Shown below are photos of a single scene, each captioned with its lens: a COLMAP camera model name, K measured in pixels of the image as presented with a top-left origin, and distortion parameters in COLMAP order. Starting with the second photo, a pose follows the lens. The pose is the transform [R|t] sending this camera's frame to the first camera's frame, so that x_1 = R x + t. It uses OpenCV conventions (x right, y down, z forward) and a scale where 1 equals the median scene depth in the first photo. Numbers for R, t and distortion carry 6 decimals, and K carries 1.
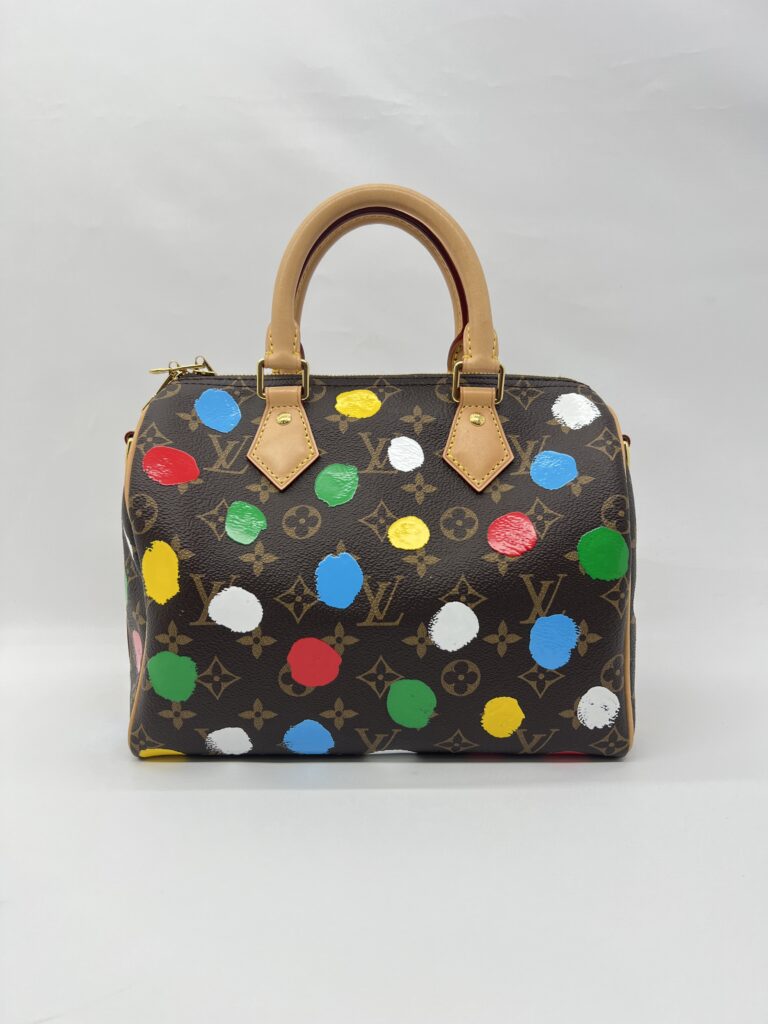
lens RADIAL K [[820.6, 0, 368.1], [0, 820.6, 525.3], [0, 0, 1]] dist [0.116241, -0.007749]
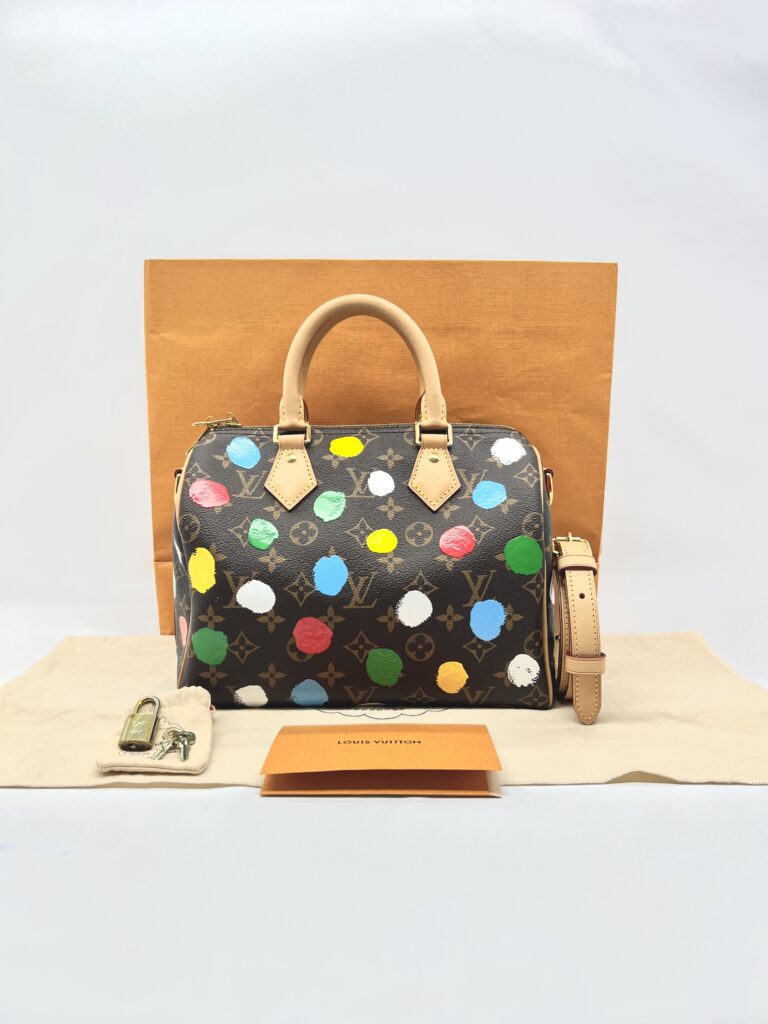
lens RADIAL K [[820.6, 0, 353.1], [0, 820.6, 497.0], [0, 0, 1]] dist [0.116241, -0.007749]
pose [[0.999293, -0.006826, -0.036967, 0.052791], [0.004184, 0.997463, -0.071064, 0.033223], [0.037358, 0.070859, 0.996787, -0.370320]]
